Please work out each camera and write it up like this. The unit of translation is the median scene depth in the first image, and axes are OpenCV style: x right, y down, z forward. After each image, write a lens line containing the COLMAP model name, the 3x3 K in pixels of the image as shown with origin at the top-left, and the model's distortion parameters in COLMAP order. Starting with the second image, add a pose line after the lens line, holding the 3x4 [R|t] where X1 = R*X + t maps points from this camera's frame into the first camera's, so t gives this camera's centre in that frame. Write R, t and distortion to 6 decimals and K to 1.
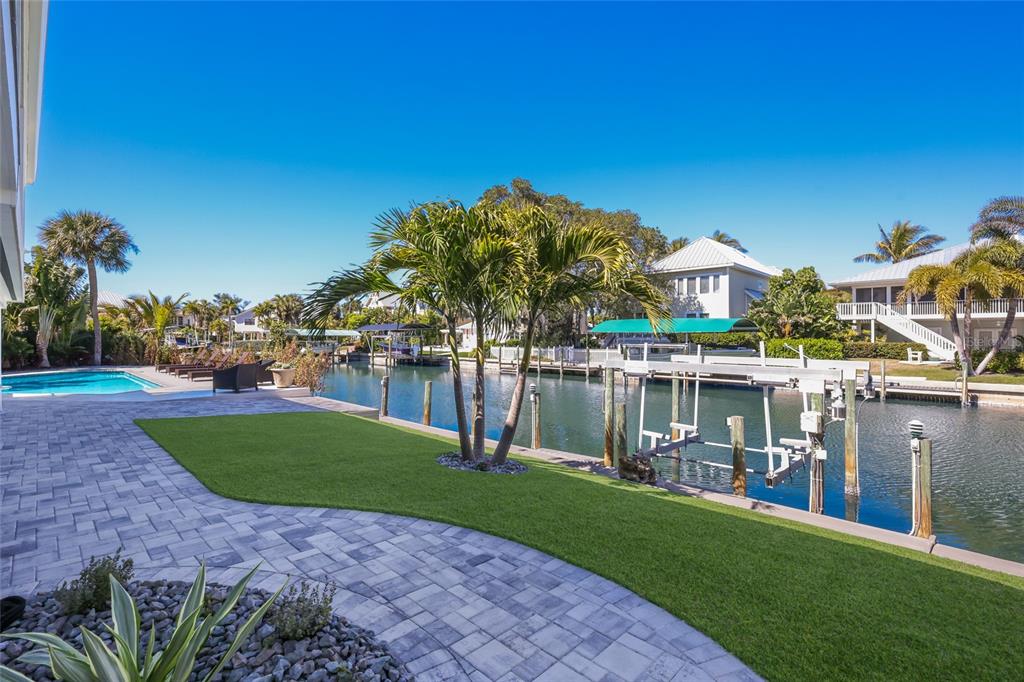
lens RADIAL K [[463.2, 0, 508.2], [0, 463.2, 334.7], [0, 0, 1]] dist [-0.001874, -0.000302]
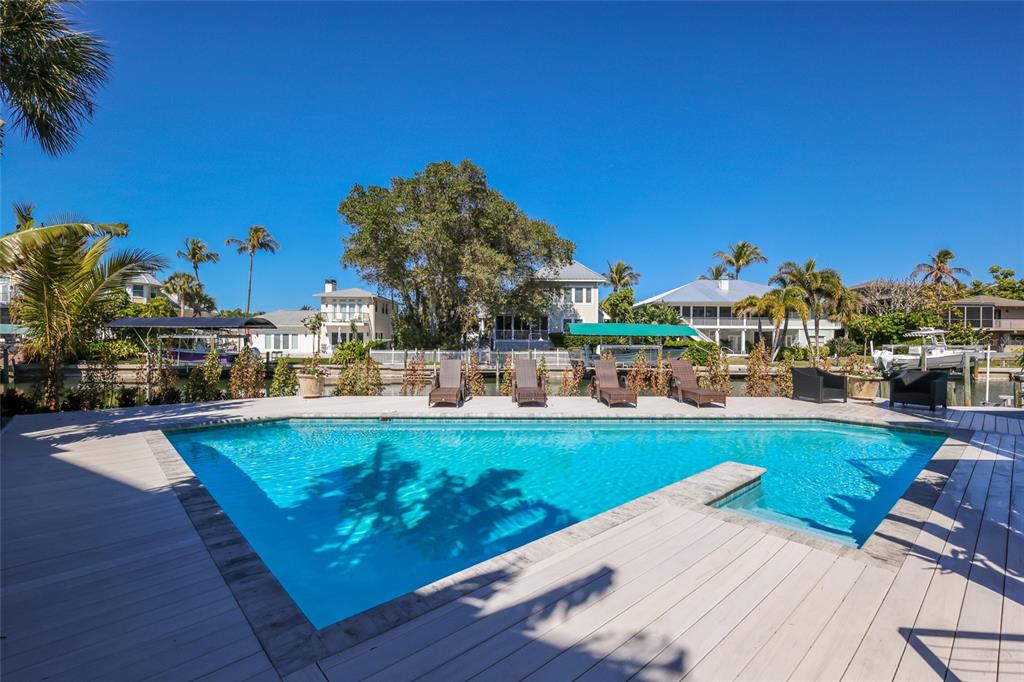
lens RADIAL K [[454.1, 0, 511.6], [0, 454.1, 343.5], [0, 0, 1]] dist [-0.001728, -0.000298]
pose [[0.700717, -0.003186, 0.713432, -0.649512], [-0.007178, 0.999908, 0.011515, 0.004213], [-0.713403, -0.013190, 0.700630, 0.383940]]
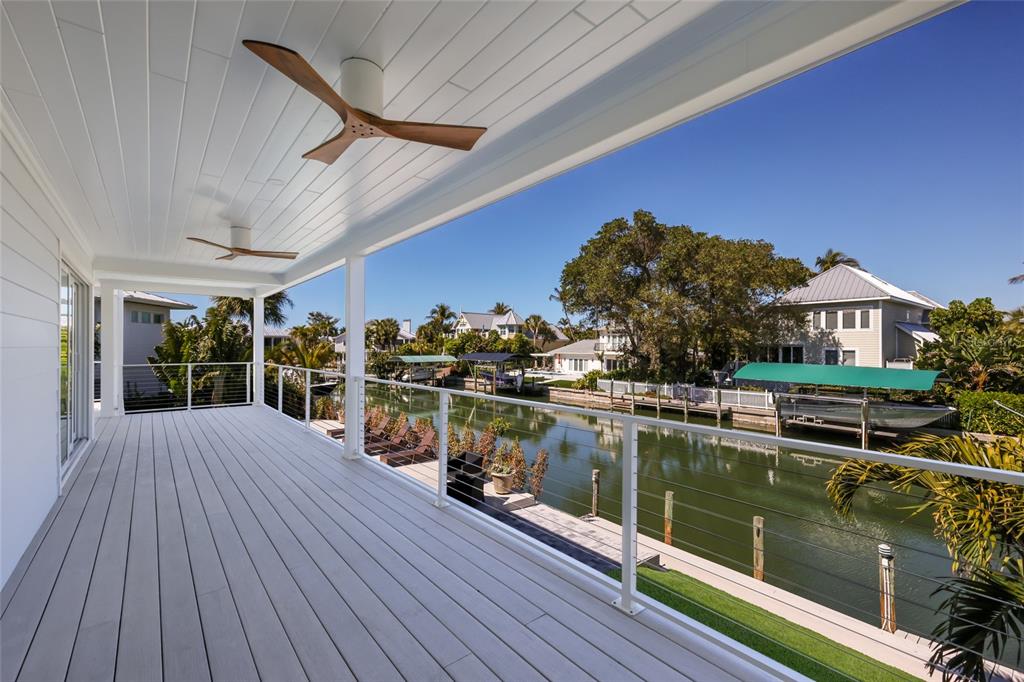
lens RADIAL K [[441.4, 0, 509.6], [0, 441.4, 344.6], [0, 0, 1]] dist [0.010489, 0.000048]
pose [[0.992280, -0.000610, -0.124015, -0.159237], [0.001184, 0.999989, 0.004553, -0.077345], [0.124010, -0.004665, 0.992270, 0.065553]]
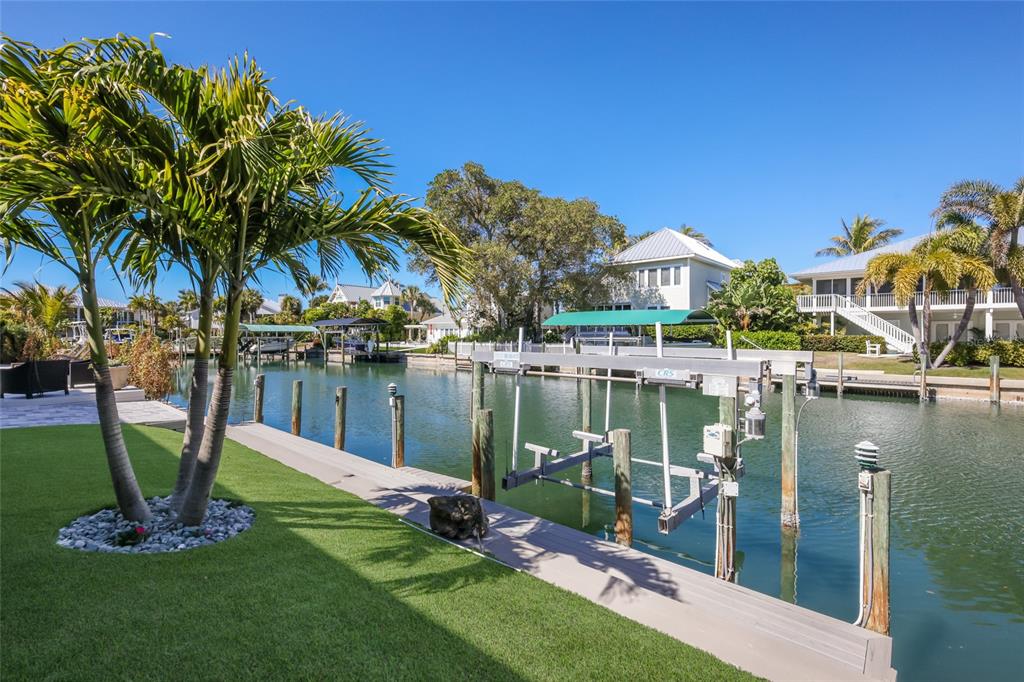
lens RADIAL K [[455.9, 0, 512.0], [0, 455.9, 341.0], [0, 0, 1]] dist [-0.003624, -0.000420]
pose [[0.998827, -0.004171, 0.048235, 0.071618], [0.003174, 0.999780, 0.020714, 0.006863], [-0.048311, -0.020537, 0.998621, 0.079108]]
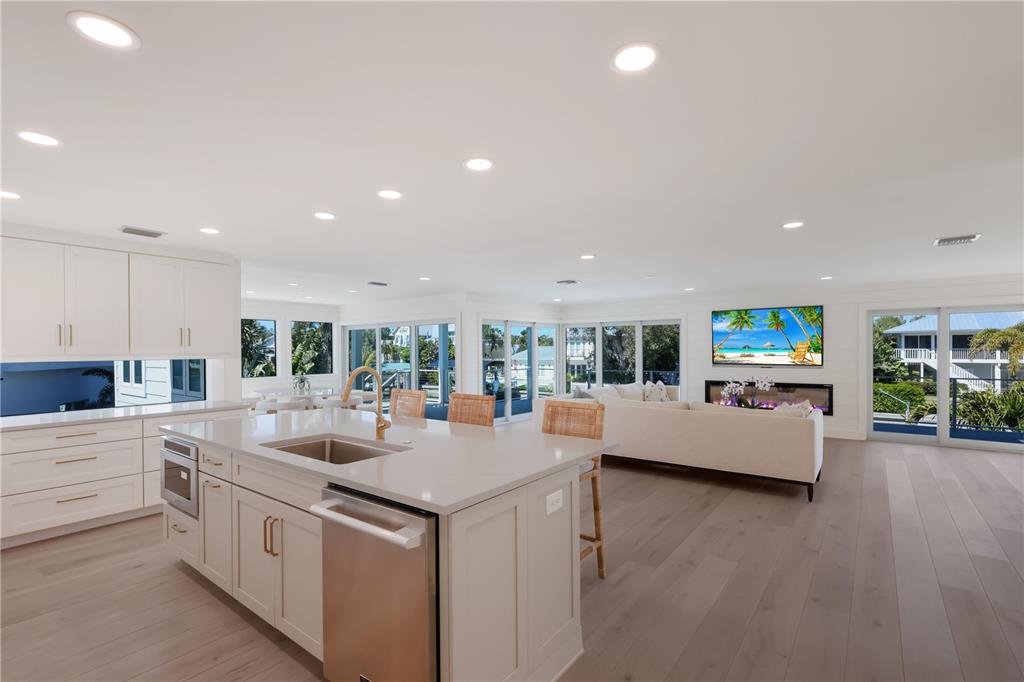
lens RADIAL K [[467.6, 0, 515.1], [0, 467.6, 352.7], [0, 0, 1]] dist [0.000458, 0.000181]
pose [[0.993097, -0.007999, 0.117023, -0.440906], [0.006739, 0.999915, 0.011155, -0.084768], [-0.117103, -0.010290, 0.993067, -0.103163]]
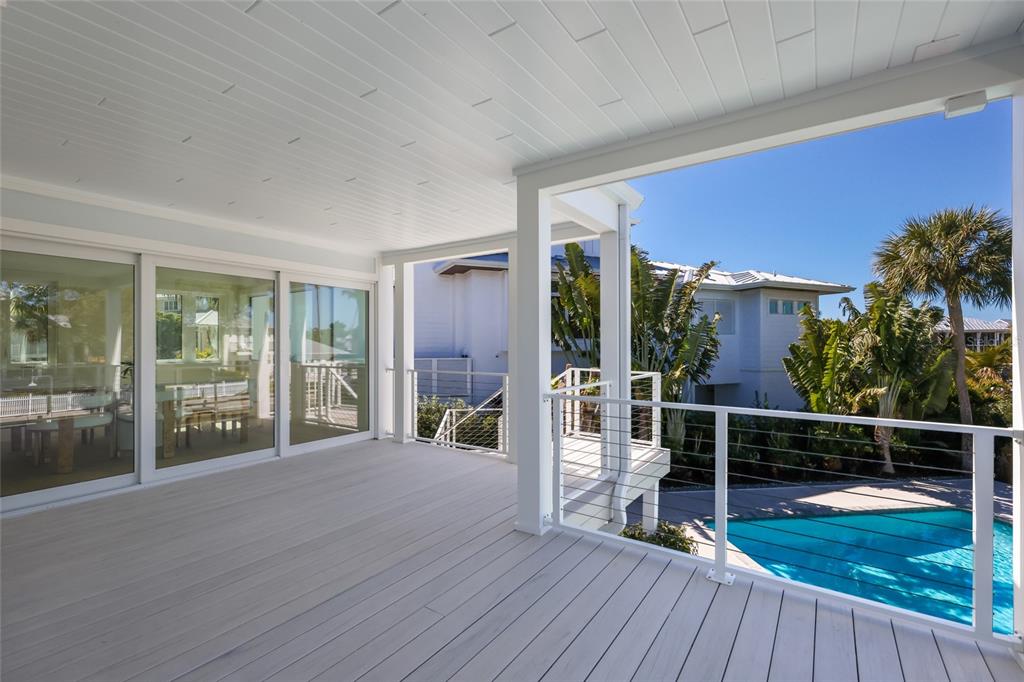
lens RADIAL K [[455.9, 0, 512.0], [0, 455.9, 341.0], [0, 0, 1]] dist [-0.003624, -0.000420]
pose [[0.160237, -0.005556, -0.987063, -0.322738], [0.004763, 0.999977, -0.004855, -0.075105], [0.987067, -0.003923, 0.160260, 0.271160]]
